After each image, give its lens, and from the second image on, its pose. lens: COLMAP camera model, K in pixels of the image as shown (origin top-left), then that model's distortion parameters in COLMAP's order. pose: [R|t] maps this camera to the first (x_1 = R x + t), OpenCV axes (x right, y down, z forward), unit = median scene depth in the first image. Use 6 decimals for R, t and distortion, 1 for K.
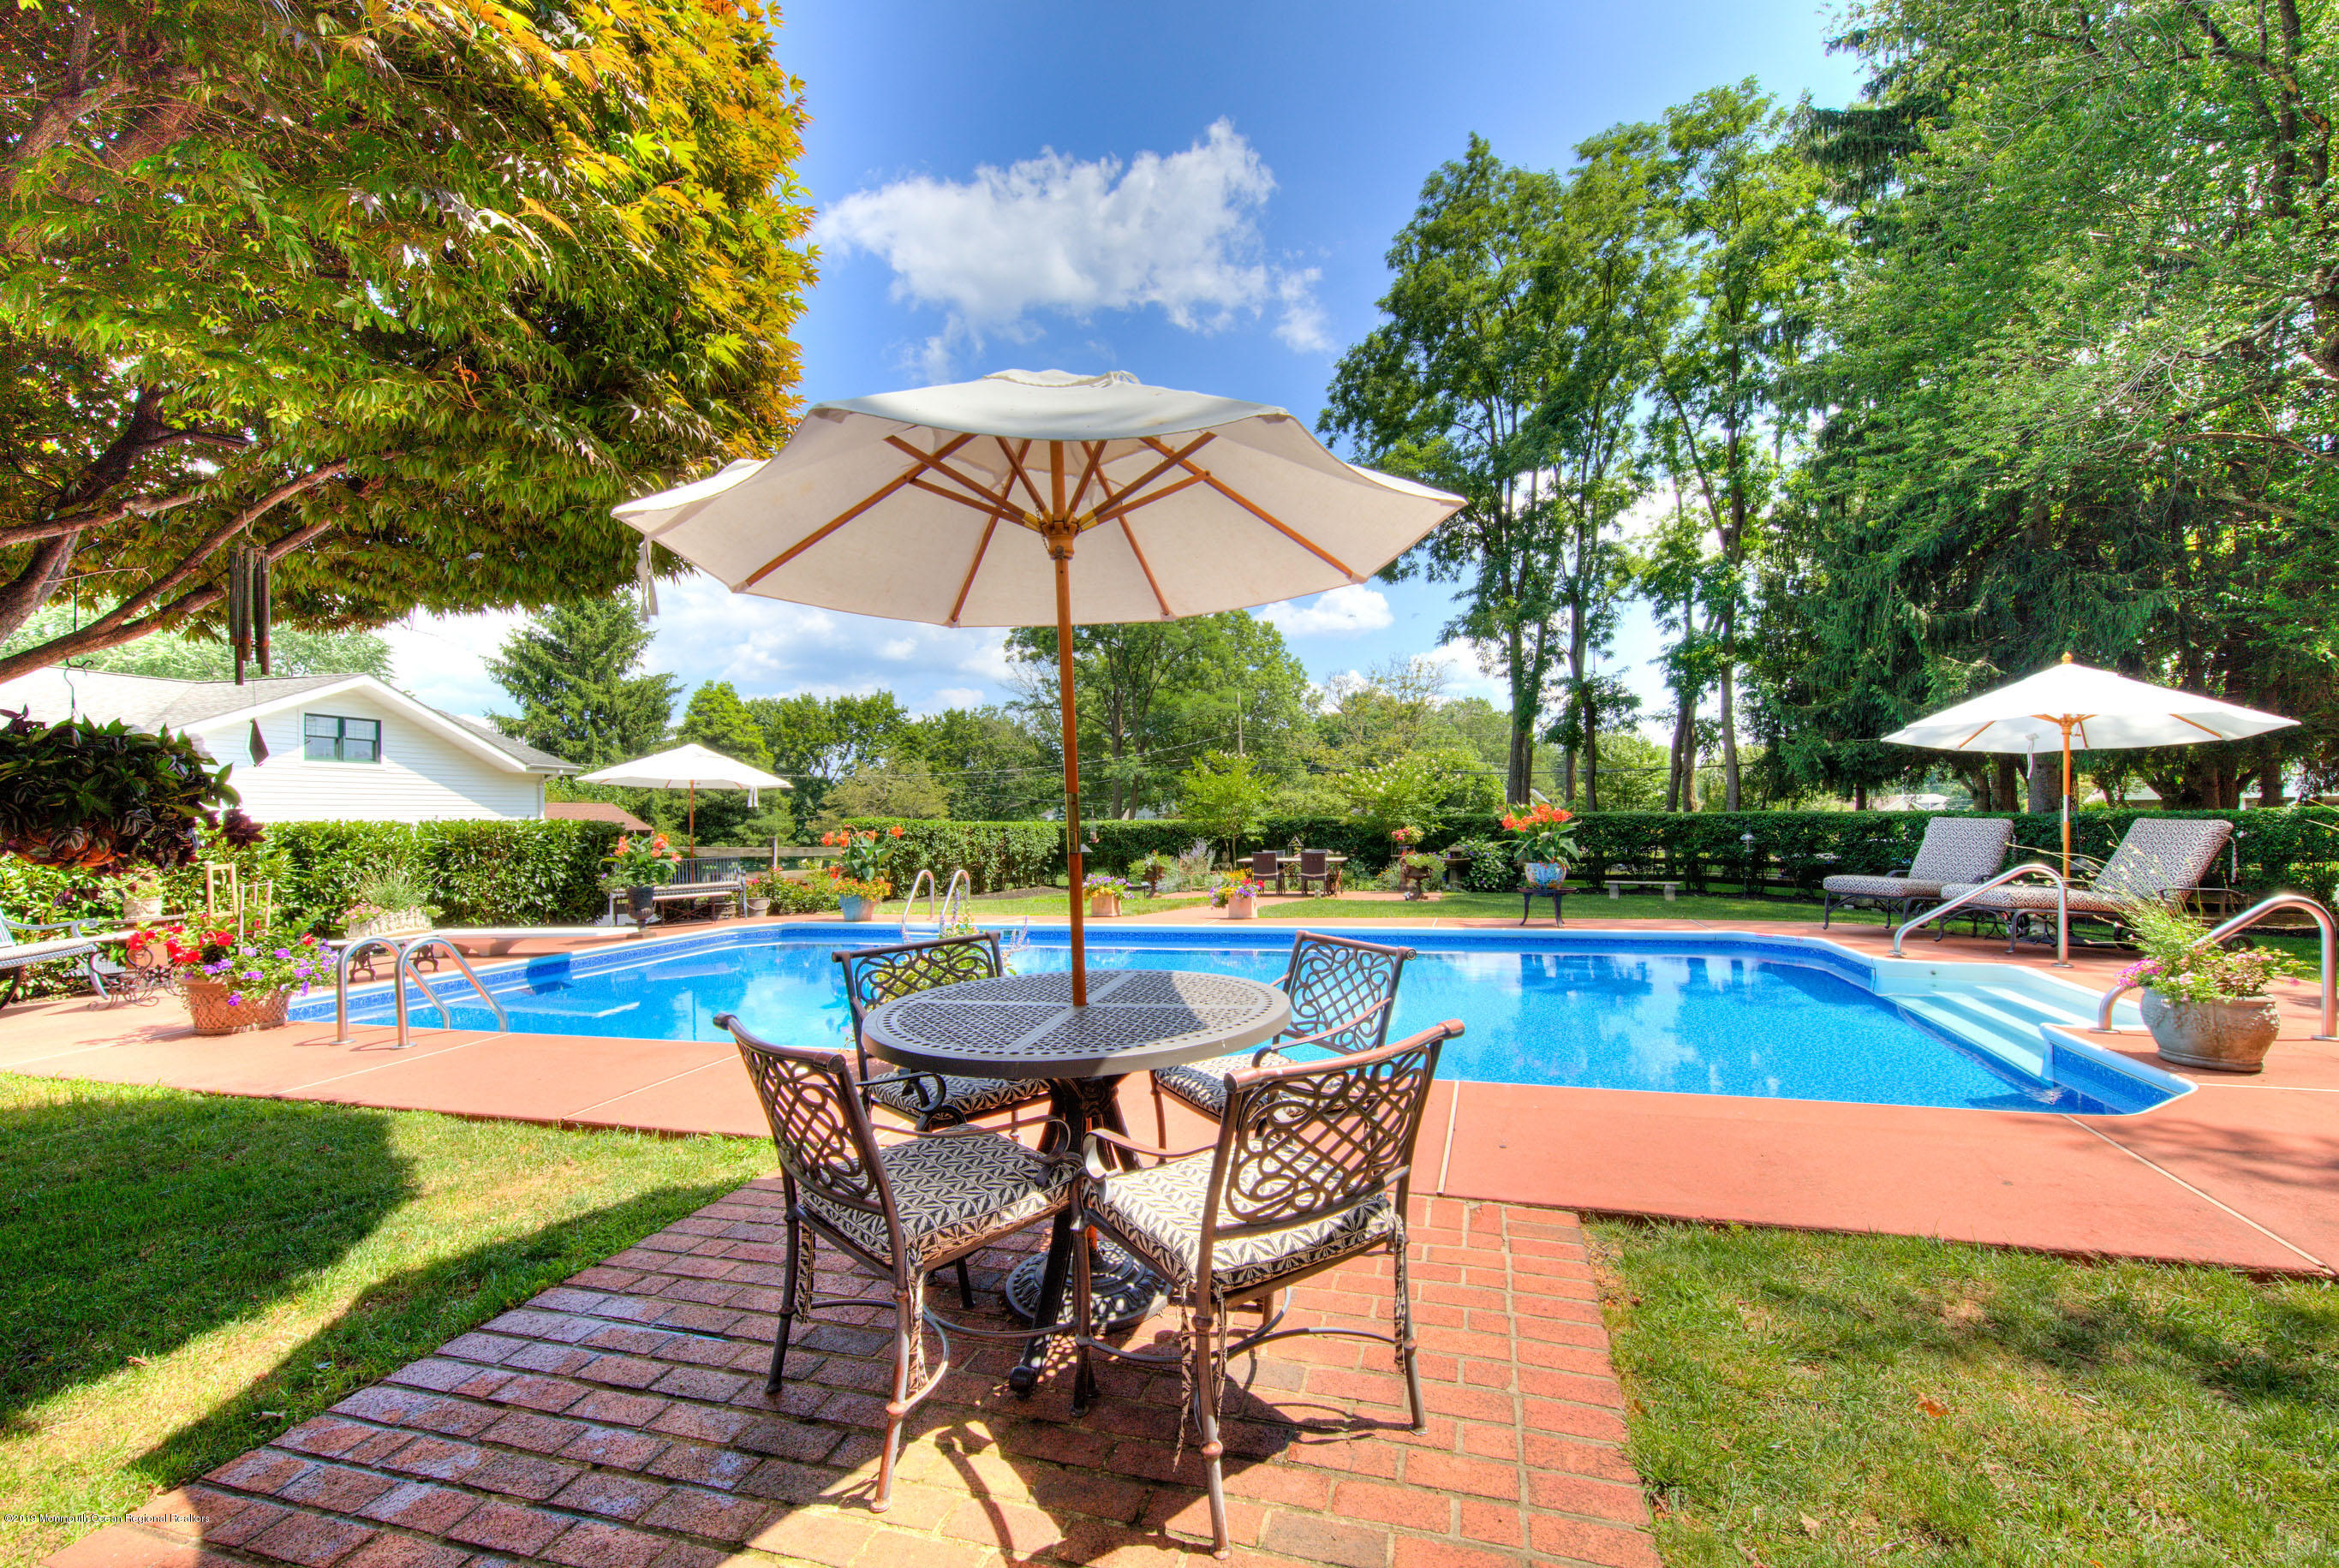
lens RADIAL K [[962.2, 0, 1172.5], [0, 962.2, 800.9], [0, 0, 1]] dist [0.002112, 0.000298]
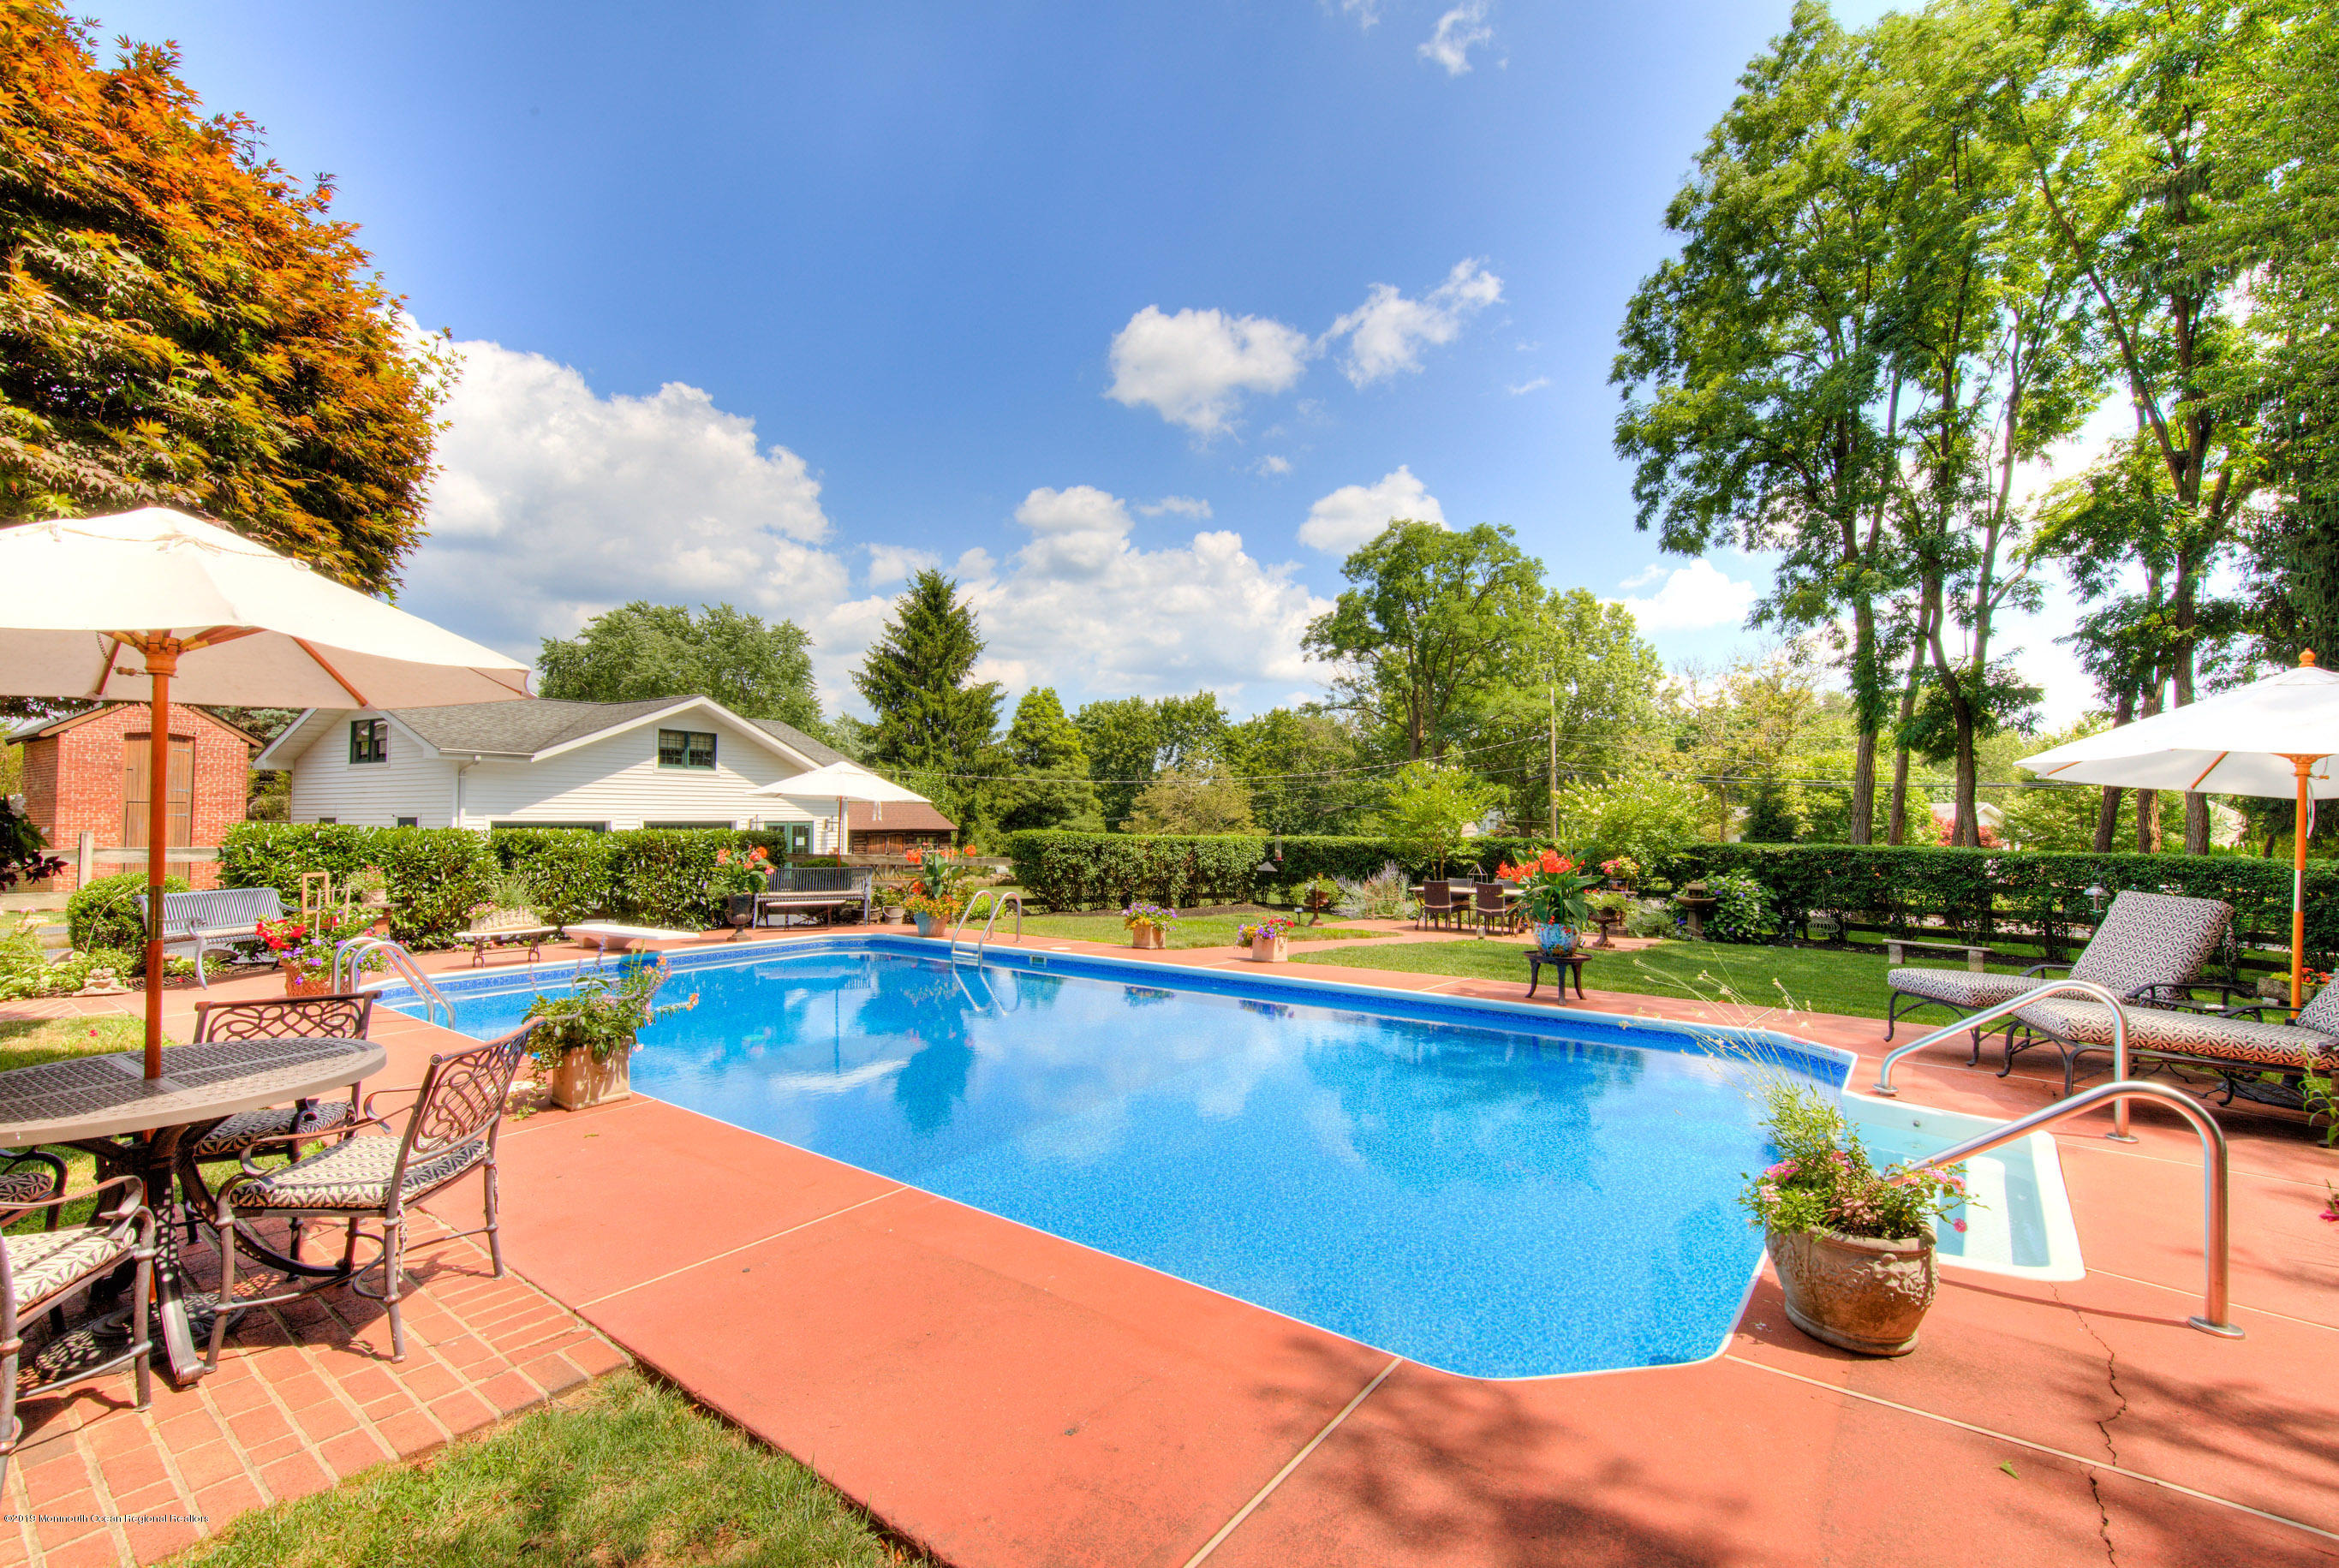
lens RADIAL K [[1015.8, 0, 1190.1], [0, 1015.8, 802.9], [0, 0, 1]] dist [0.018536, -0.007999]
pose [[0.937583, 0.016784, -0.347357, 0.175933], [-0.016227, 0.999858, 0.004513, -0.015887], [0.347384, 0.001406, 0.937722, 0.038163]]
